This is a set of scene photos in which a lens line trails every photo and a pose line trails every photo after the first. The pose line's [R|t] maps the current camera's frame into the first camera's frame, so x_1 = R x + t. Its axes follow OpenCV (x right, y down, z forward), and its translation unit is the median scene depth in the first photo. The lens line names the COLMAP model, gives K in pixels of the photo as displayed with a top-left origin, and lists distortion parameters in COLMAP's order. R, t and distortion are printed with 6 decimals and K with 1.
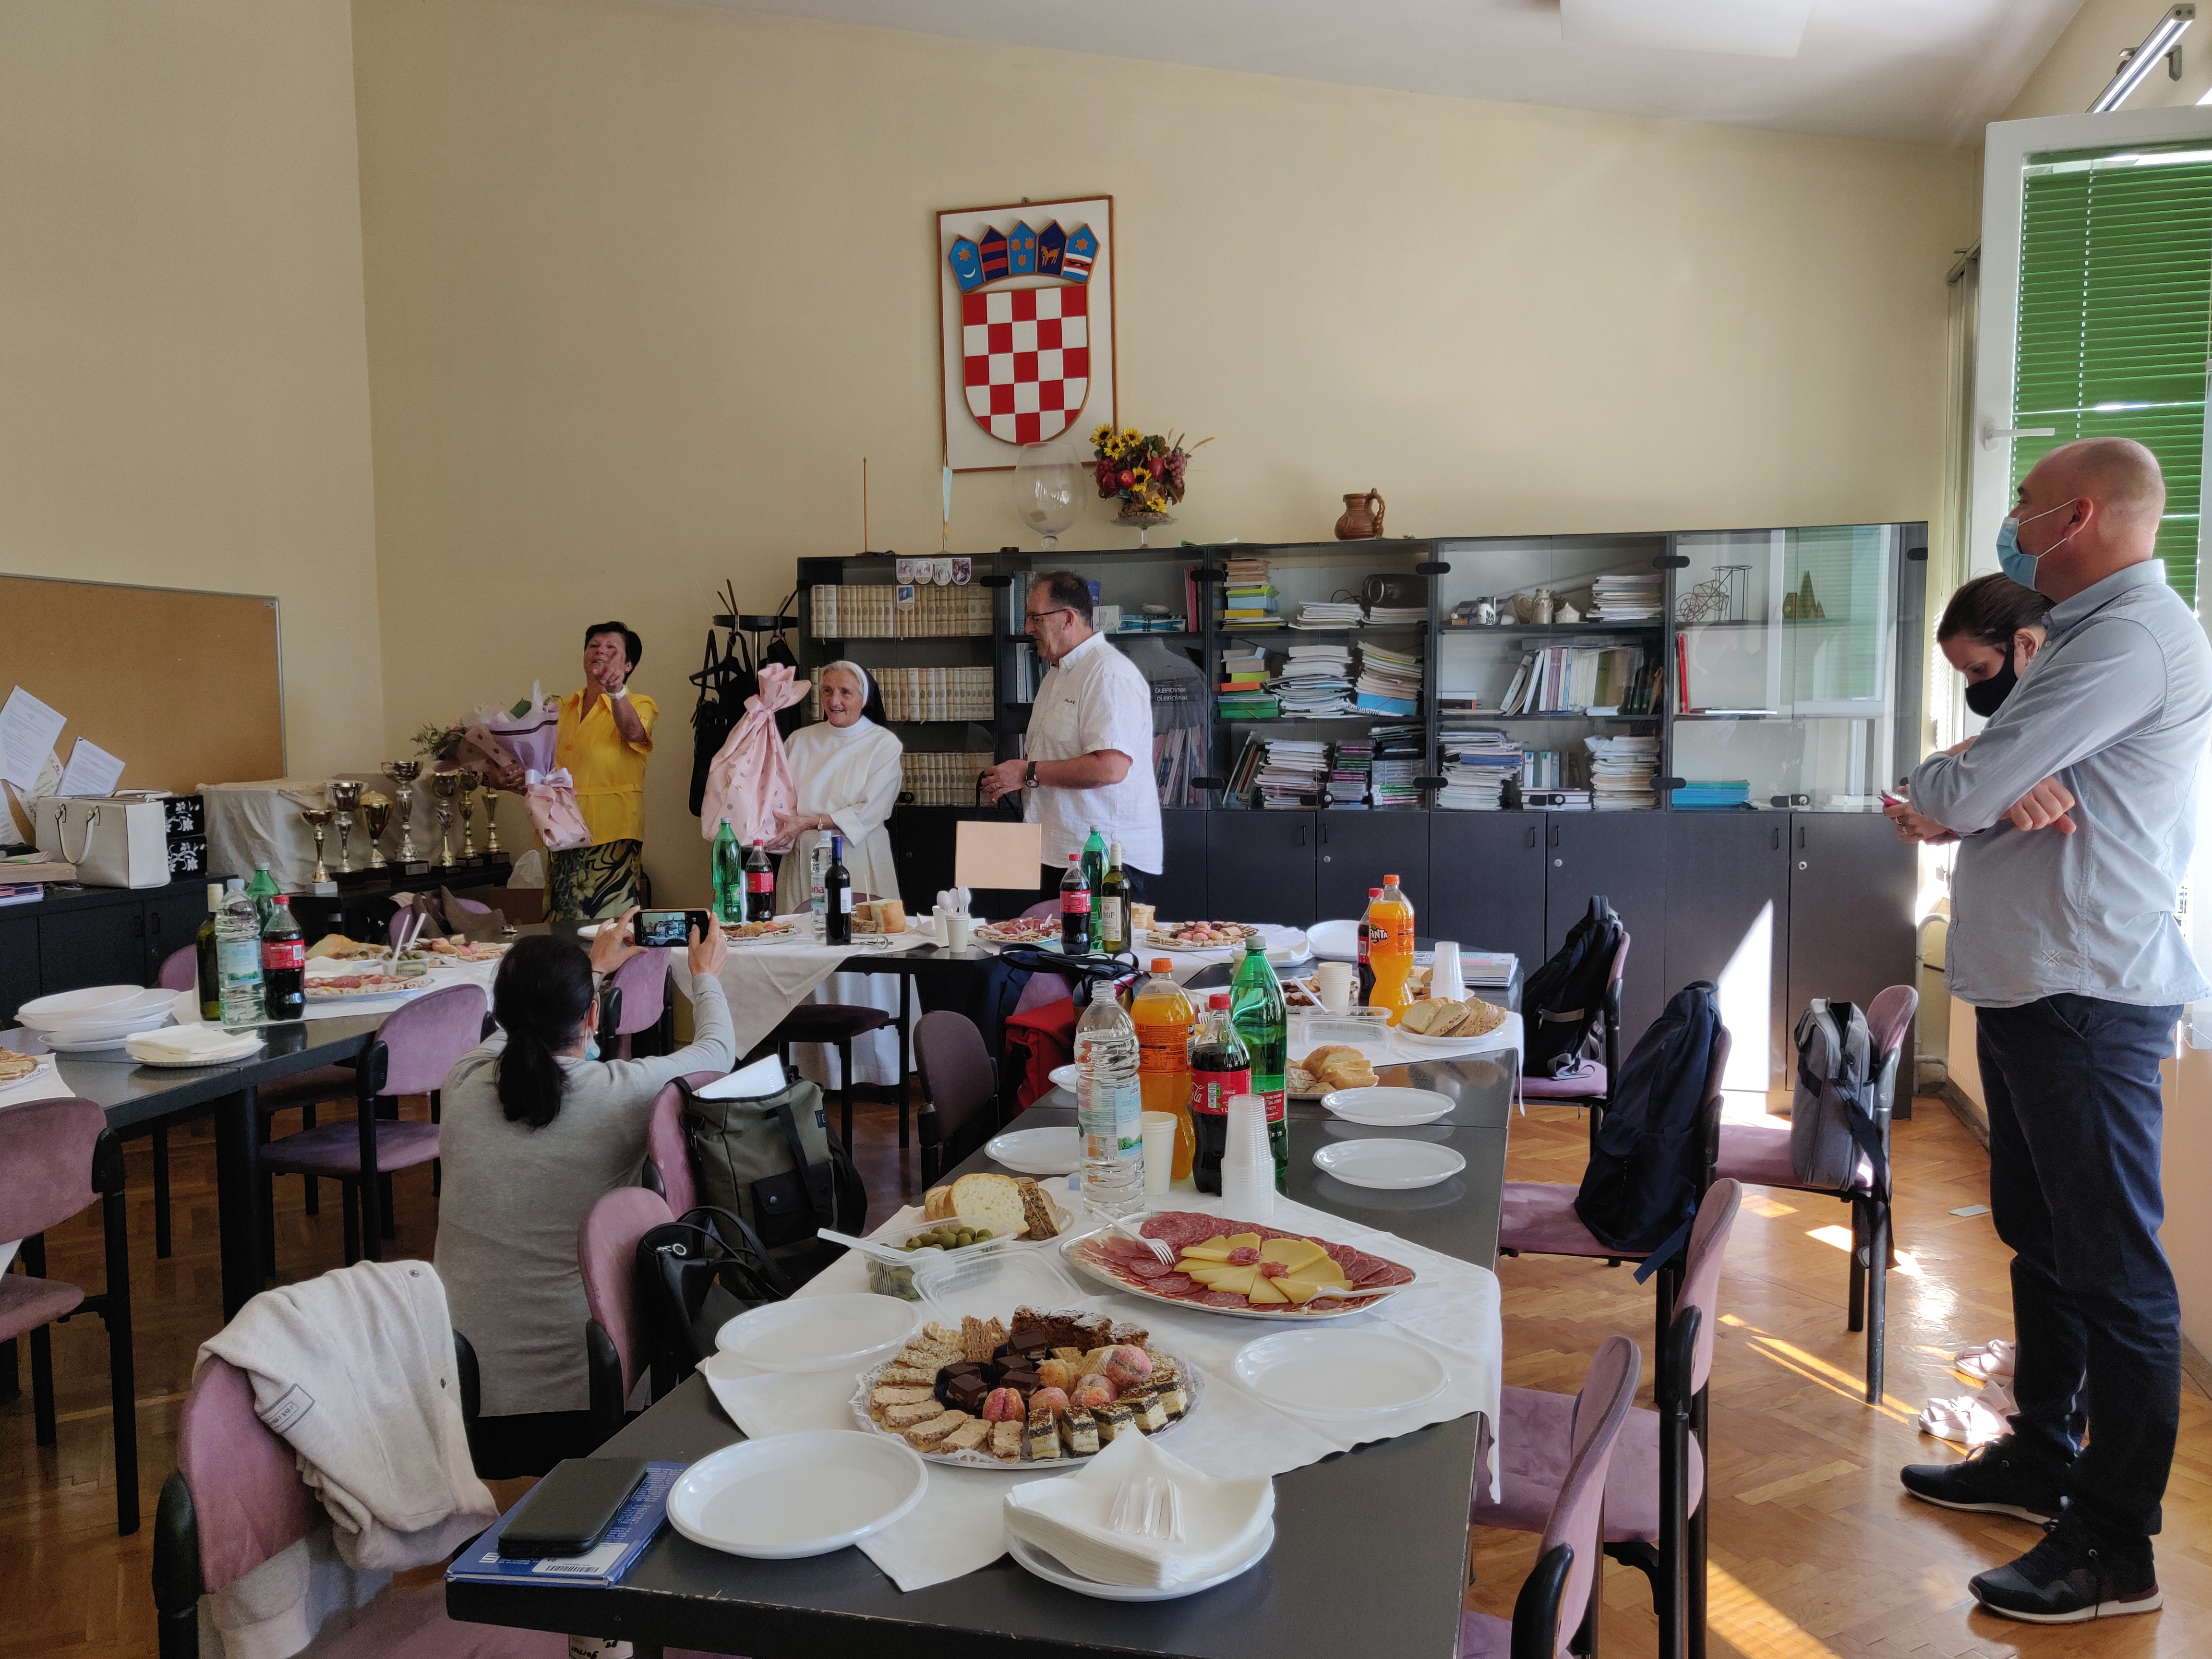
lens RADIAL K [[1664.2, 0, 1145.8], [0, 1664.2, 859.1], [0, 0, 1]] dist [0.005565, -0.001569]
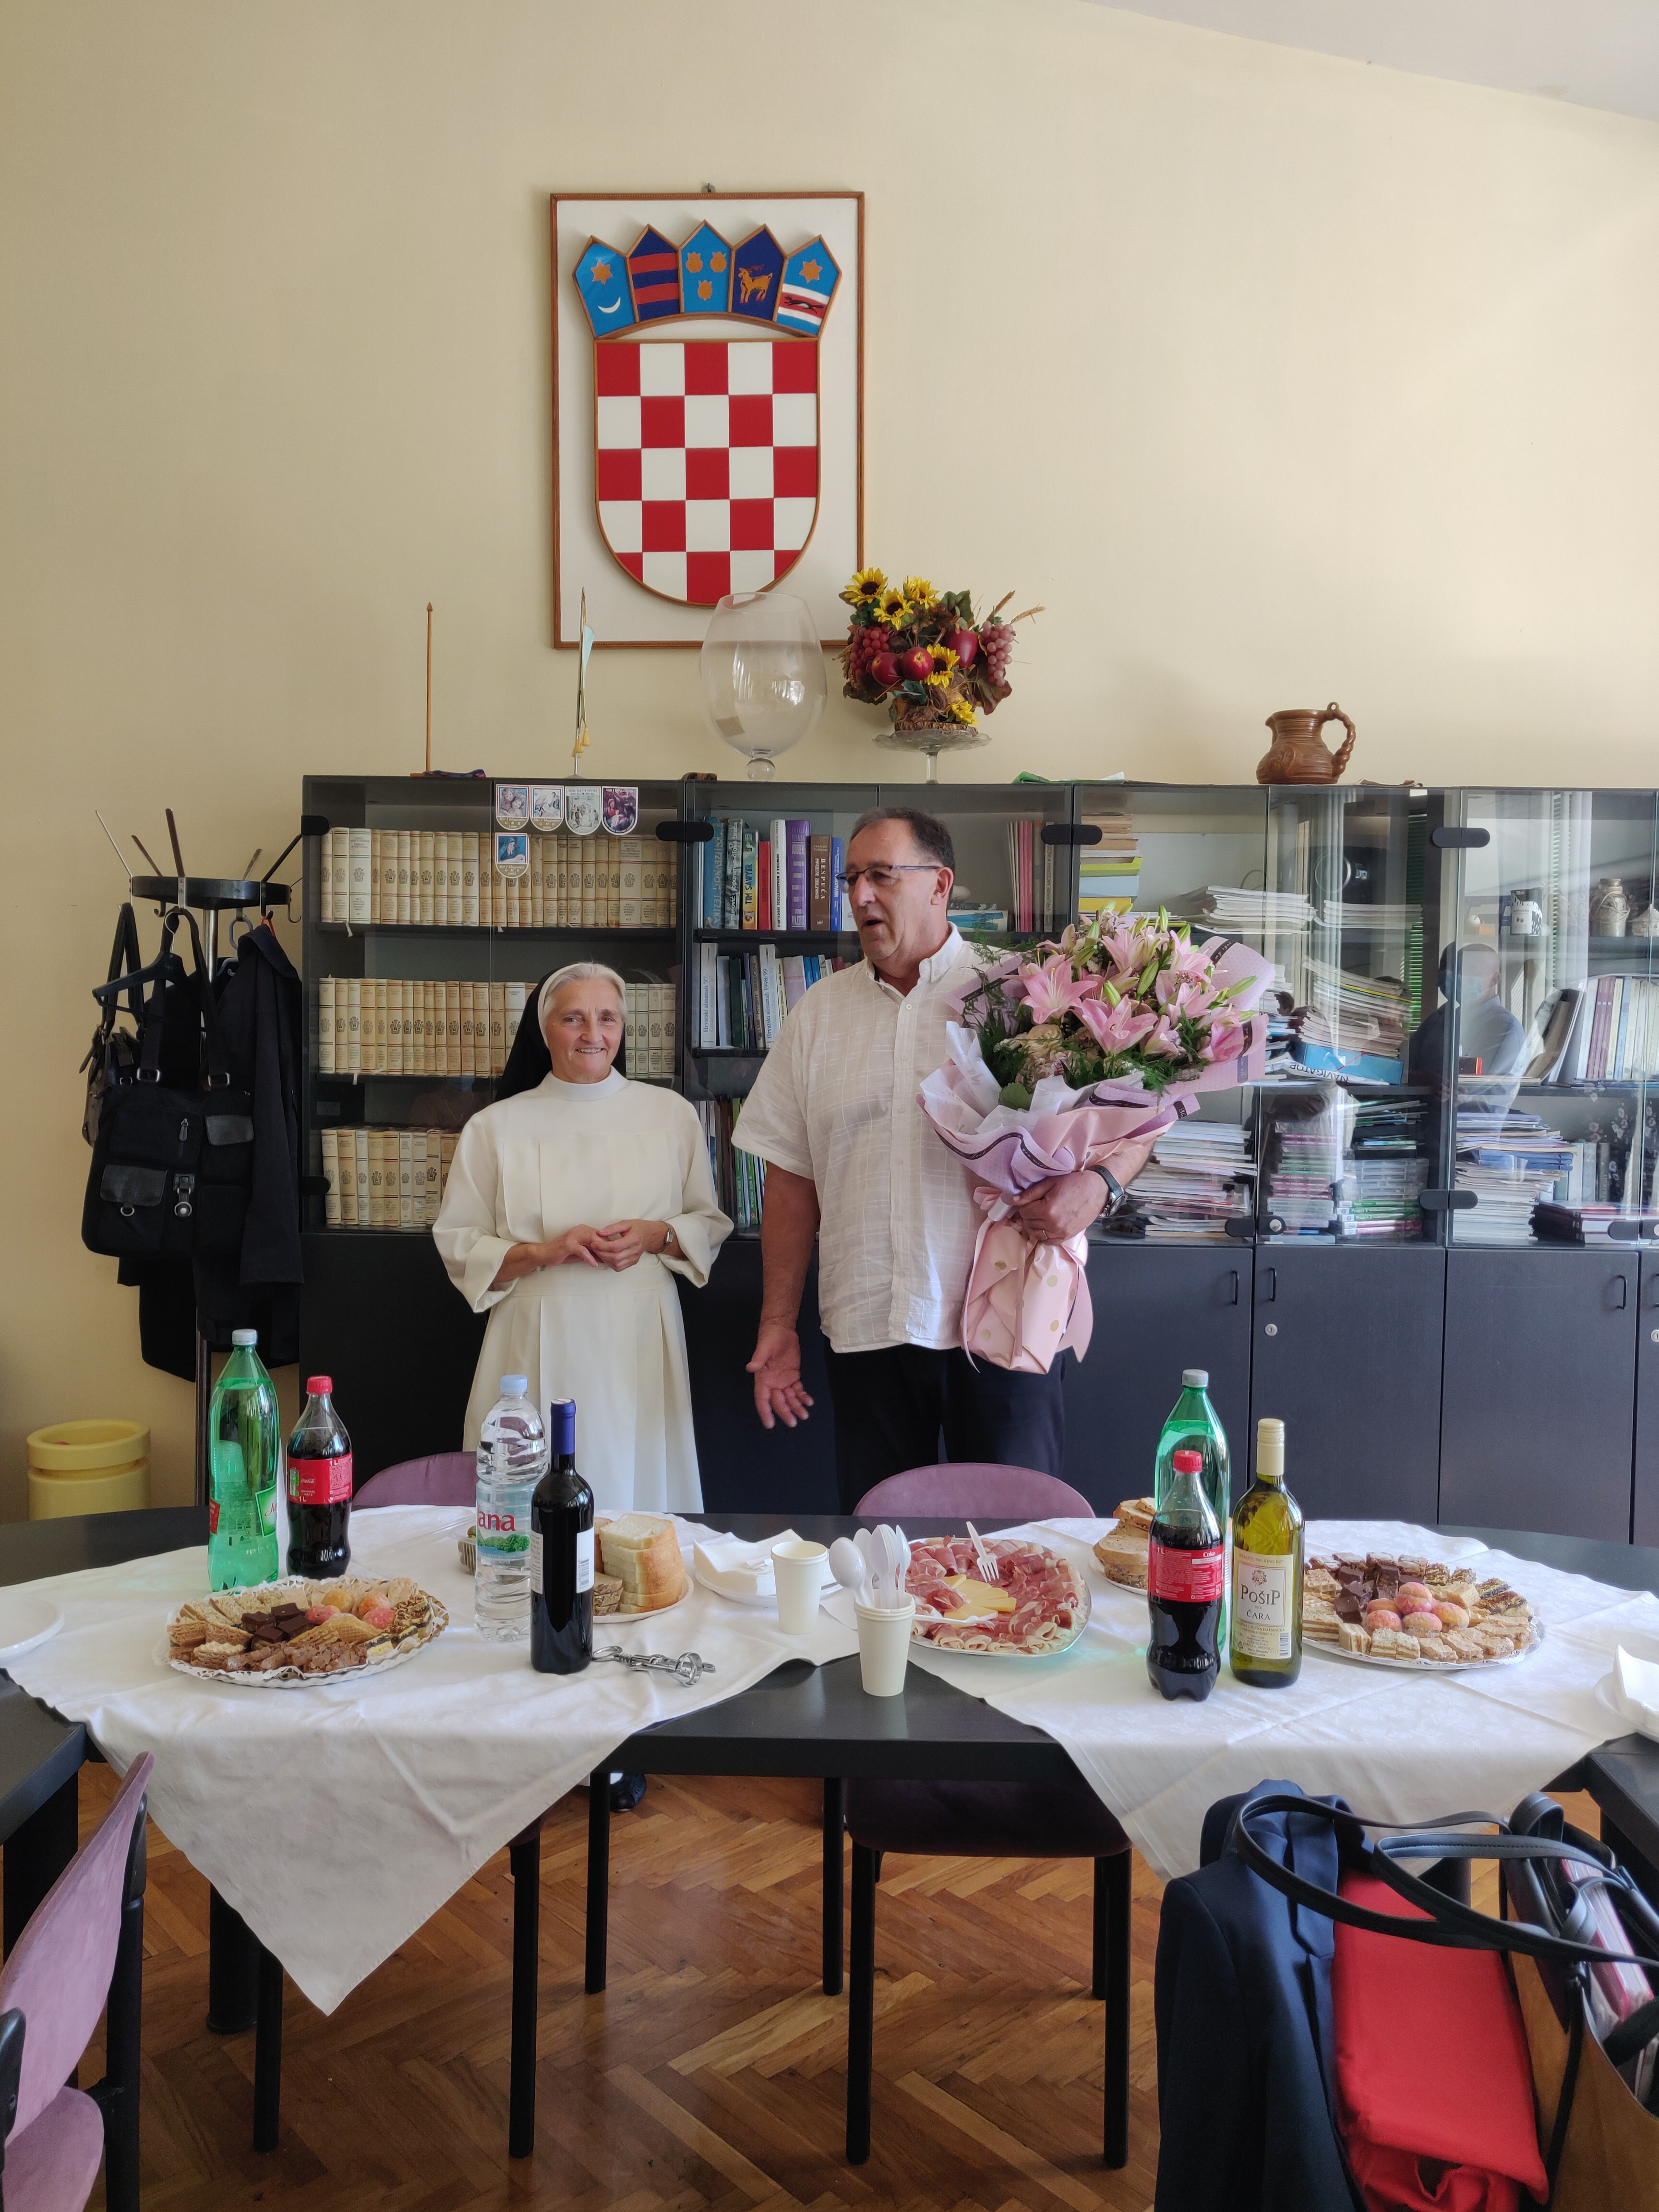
lens RADIAL K [[1693.8, 0, 829.5], [0, 1693.8, 1106.0], [0, 0, 1]] dist [-0.062468, 0.200520]
pose [[0.977718, 0.007697, 0.209779, -0.155039], [-0.000405, 0.999395, -0.034783, -0.053798], [-0.209920, 0.033923, 0.977130, 0.426523]]
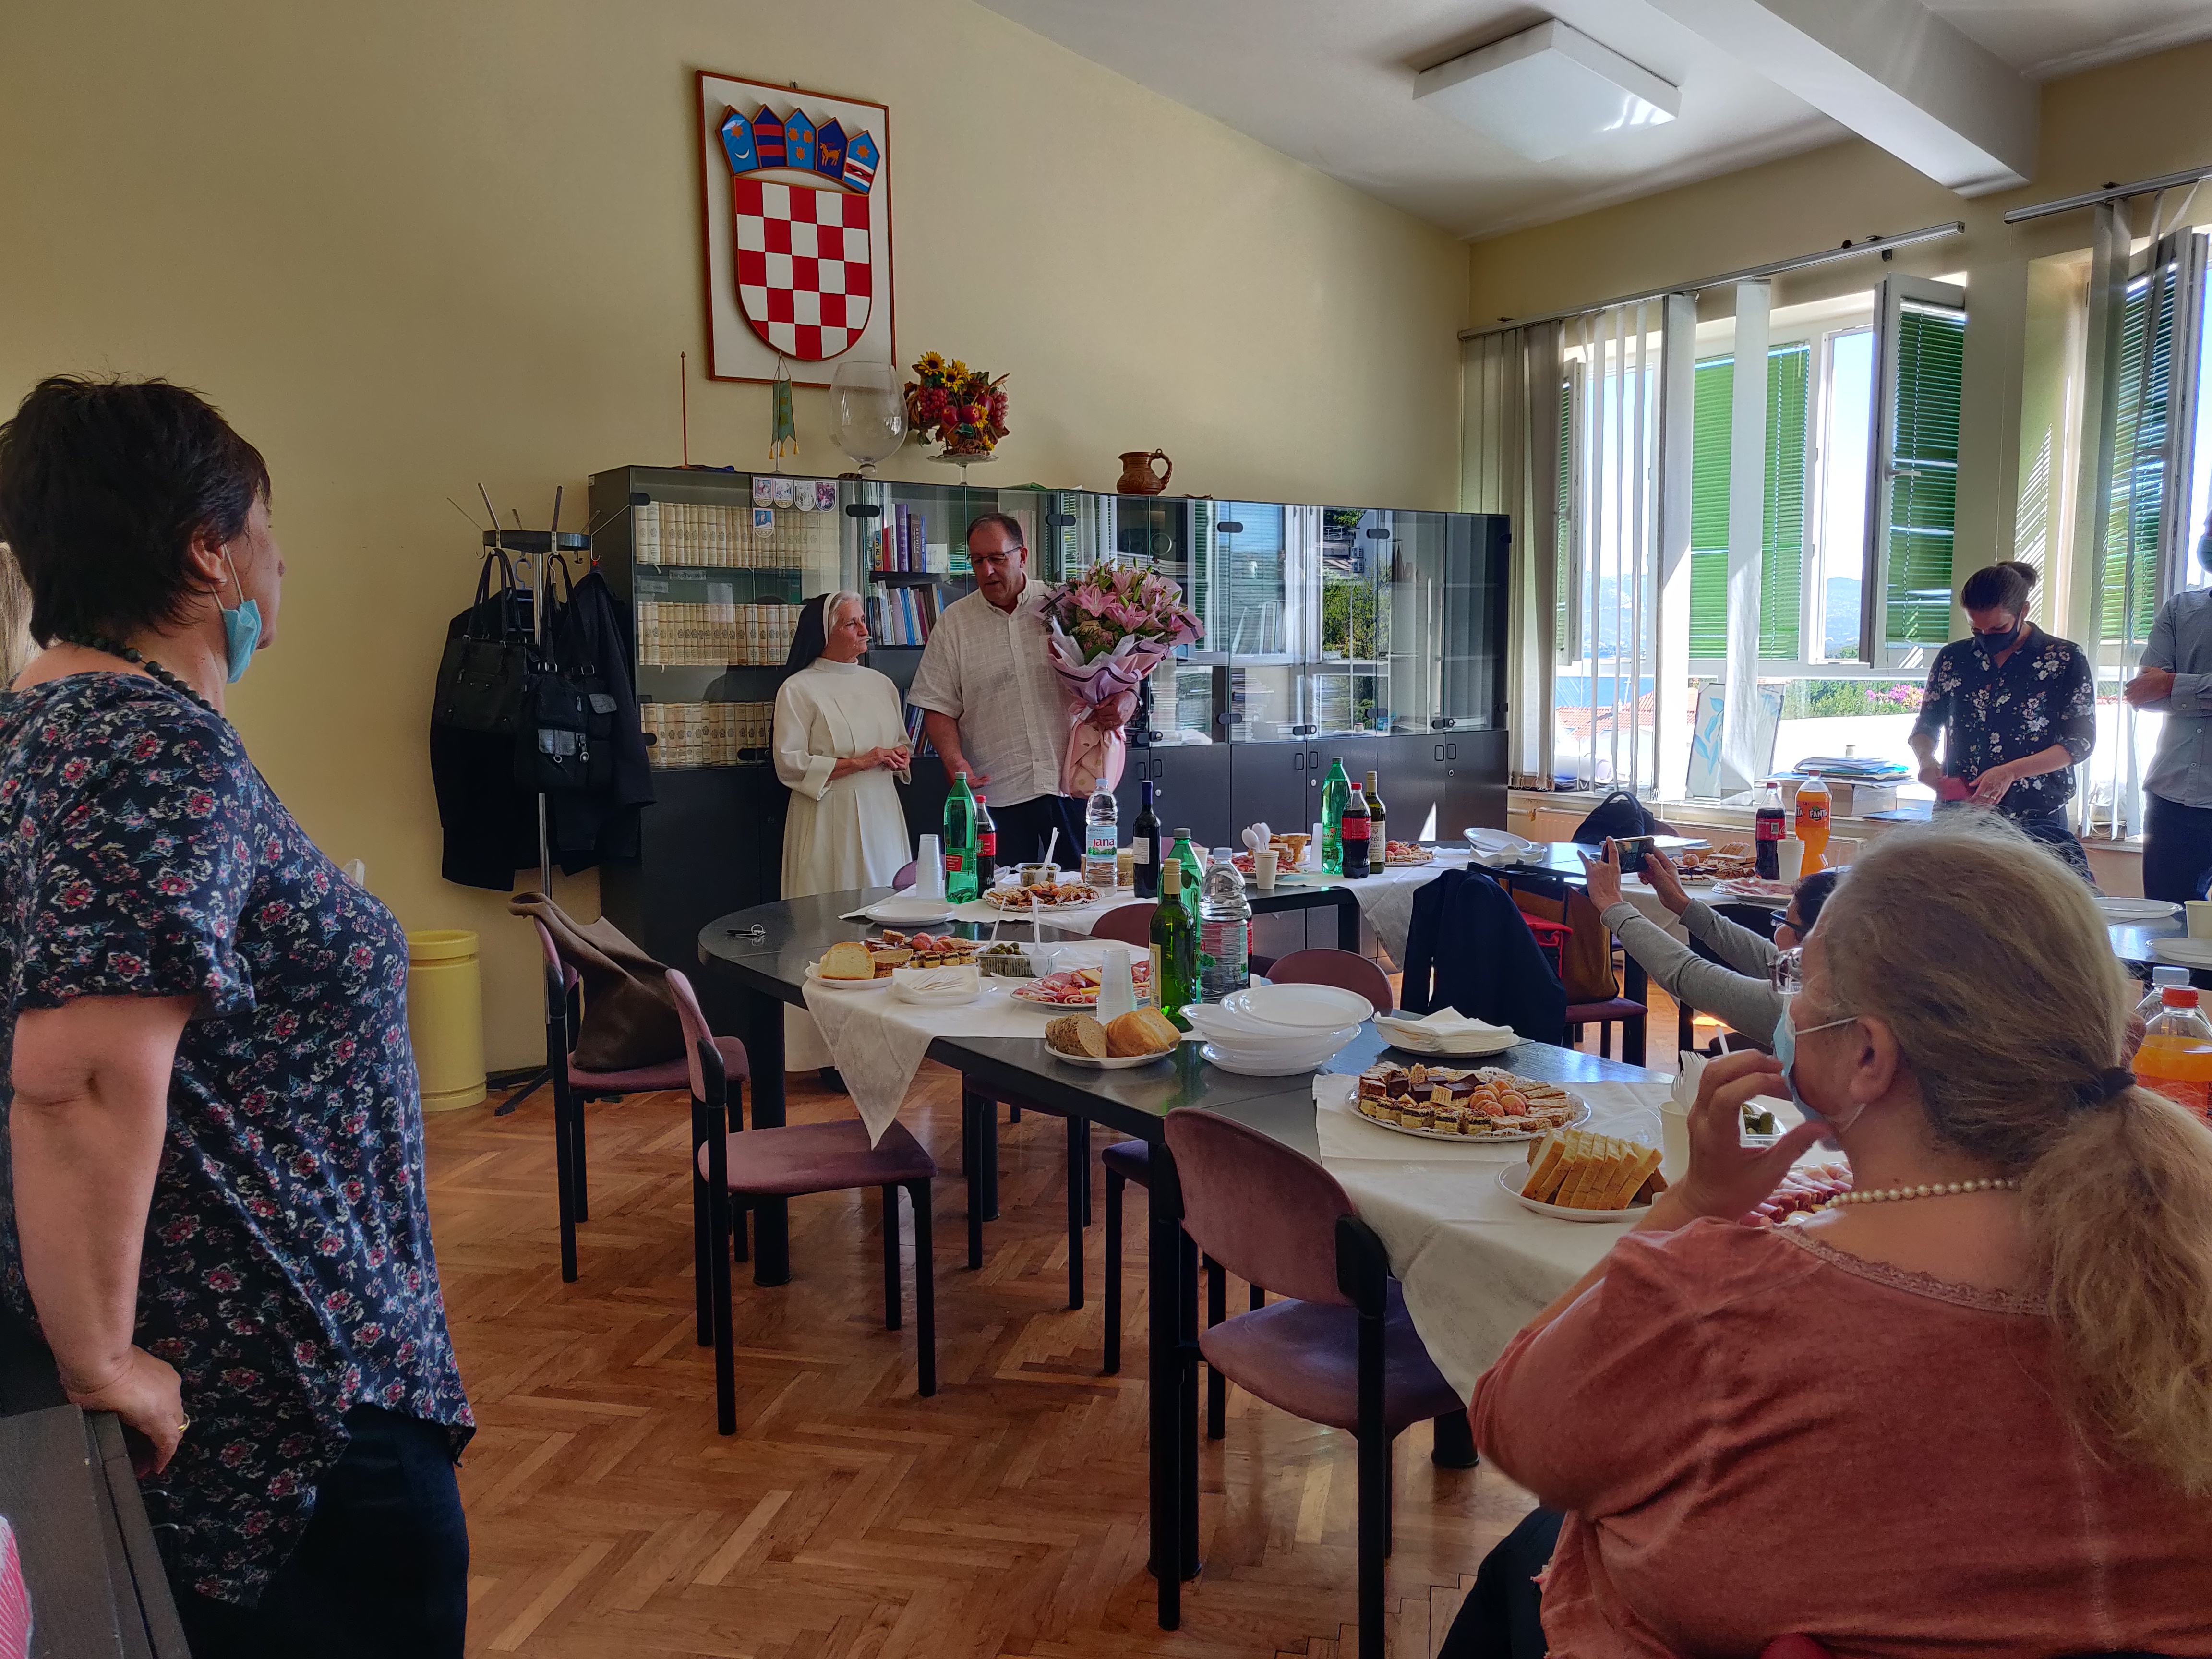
lens RADIAL K [[1693.8, 0, 1106.2], [0, 1693.8, 857.8], [0, 0, 1]] dist [-0.062468, 0.200520]
pose [[0.672251, -0.084200, 0.735520, -0.672862], [0.071600, 0.996248, 0.048606, -0.012718], [-0.736853, 0.019988, 0.675758, 0.272305]]
